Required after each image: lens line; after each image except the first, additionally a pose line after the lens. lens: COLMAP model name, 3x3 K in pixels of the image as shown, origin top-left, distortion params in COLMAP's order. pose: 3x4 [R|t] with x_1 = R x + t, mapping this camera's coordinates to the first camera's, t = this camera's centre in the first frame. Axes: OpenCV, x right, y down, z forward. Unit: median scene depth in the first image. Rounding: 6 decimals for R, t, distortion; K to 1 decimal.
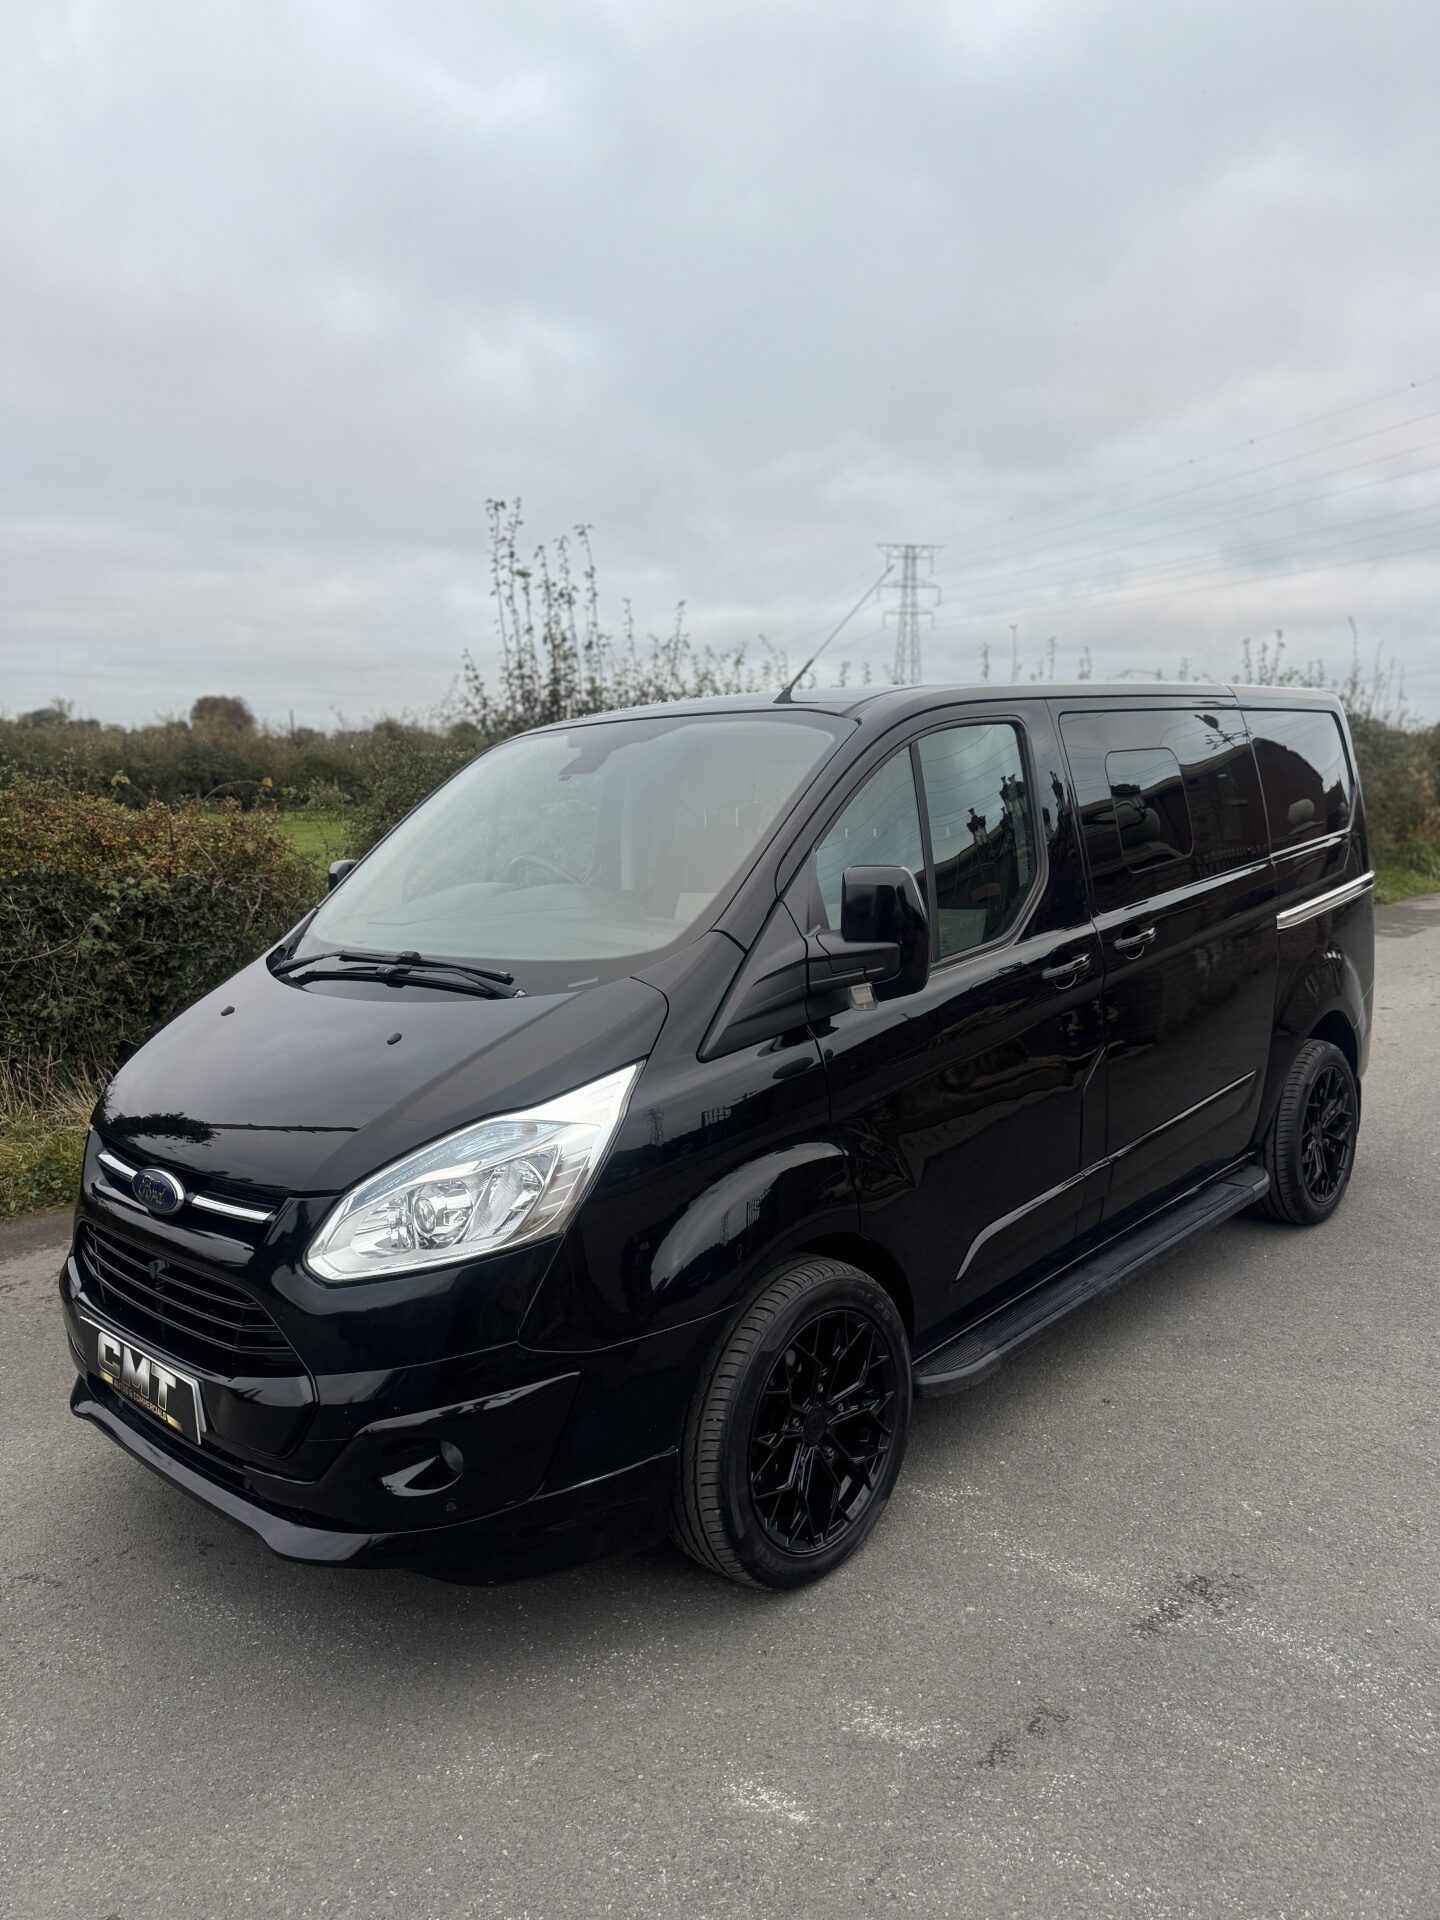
lens RADIAL K [[1423.4, 0, 735.1], [0, 1423.4, 957.5], [0, 0, 1]] dist [0.000466, -0.018078]
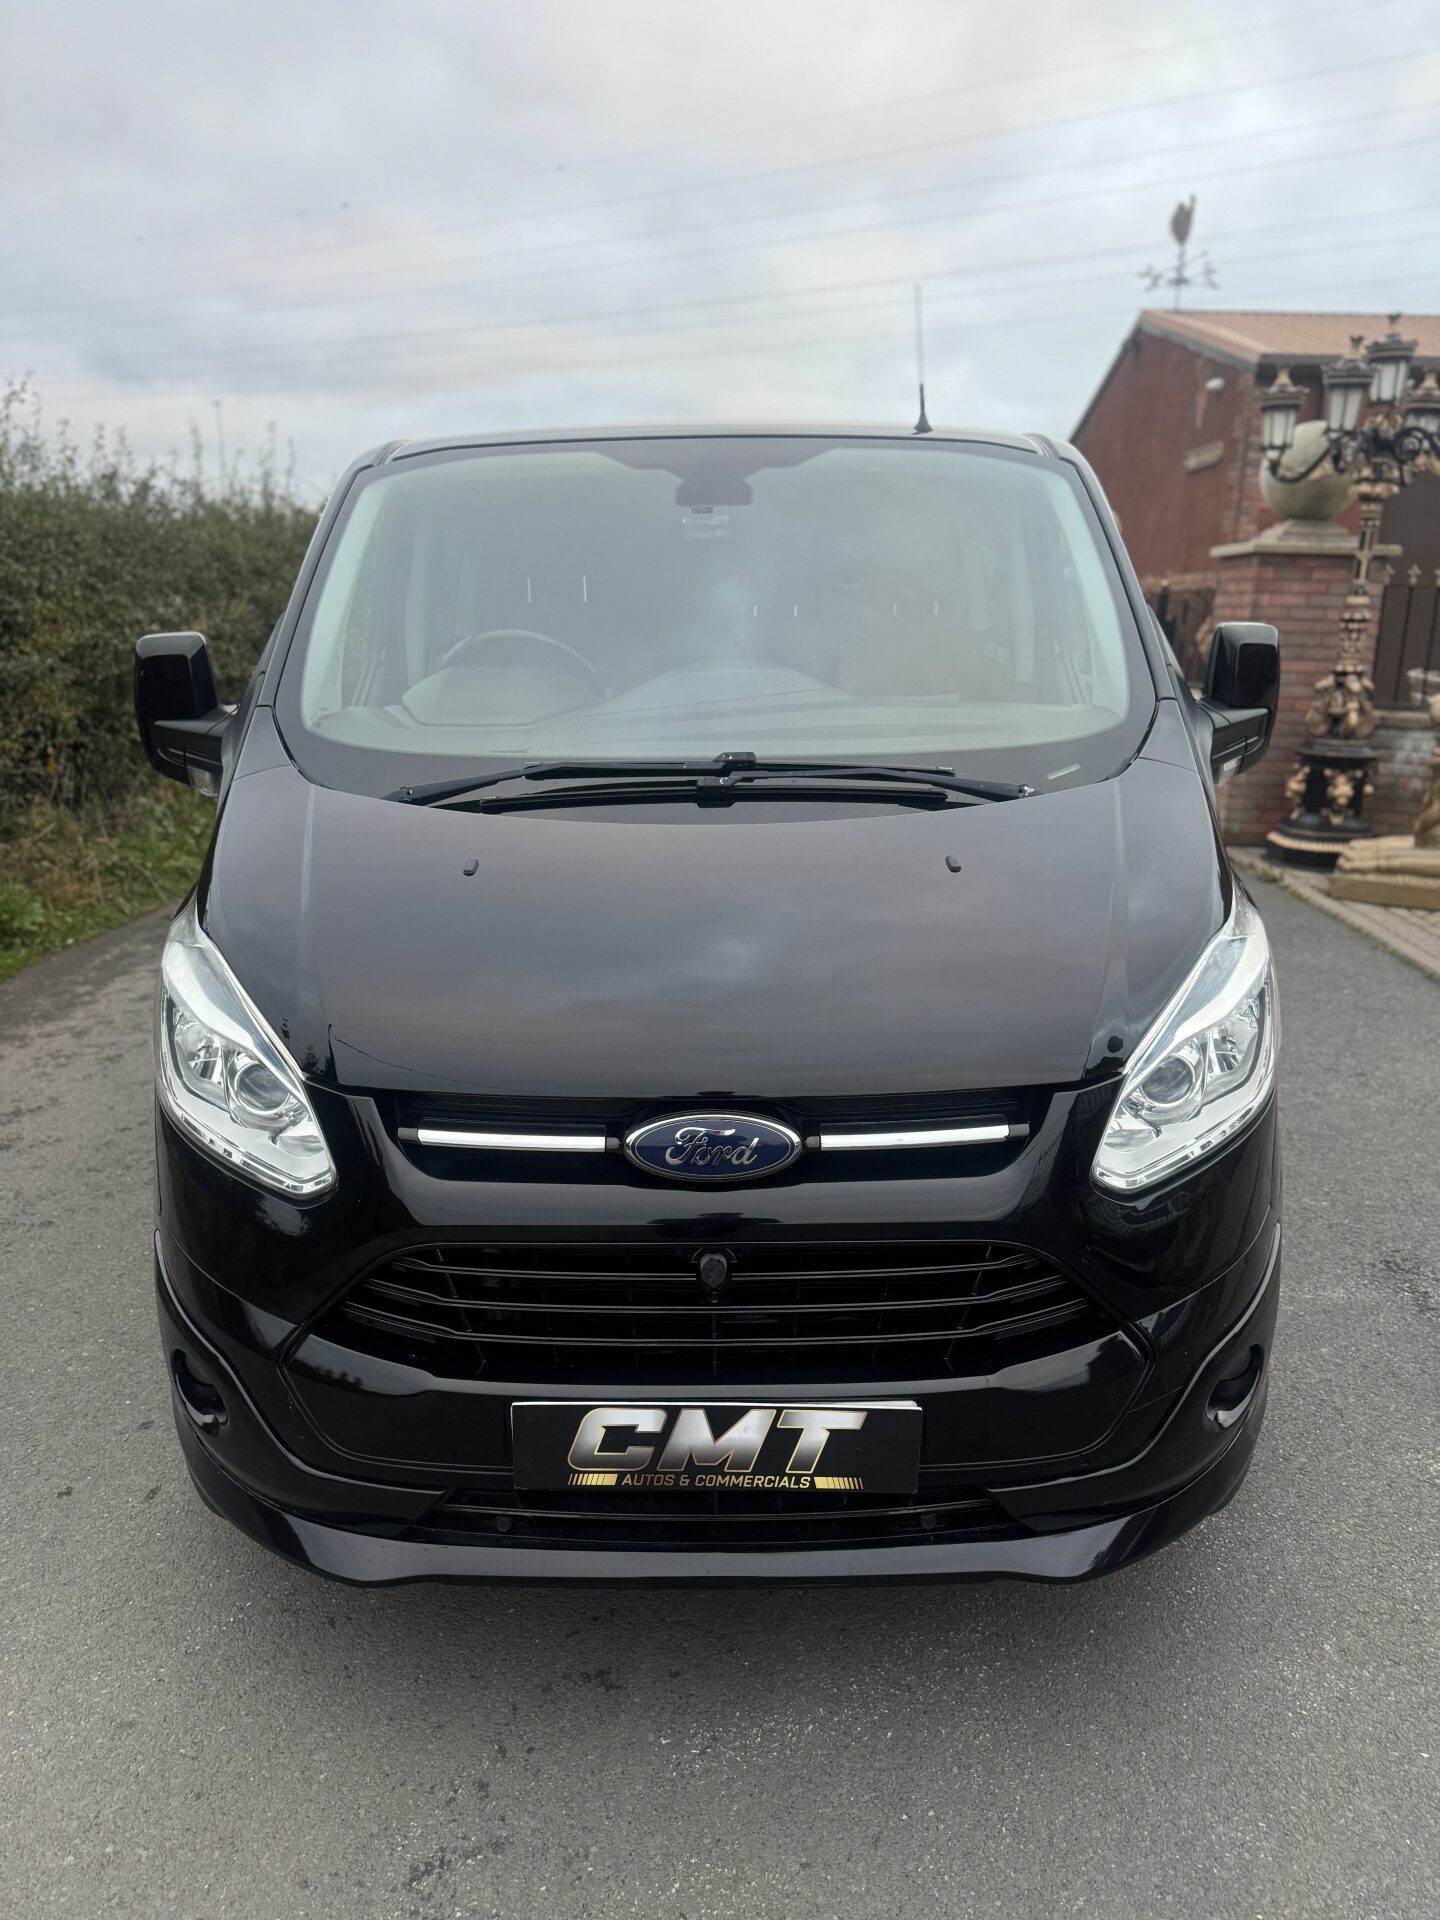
lens RADIAL K [[1423.4, 0, 723.1], [0, 1423.4, 979.8], [0, 0, 1]] dist [0.000466, -0.018078]
pose [[0.739591, -0.160829, 0.653558, -0.704474], [0.077388, 0.984911, 0.154794, -0.002775], [-0.668592, -0.063906, 0.740878, 0.488313]]
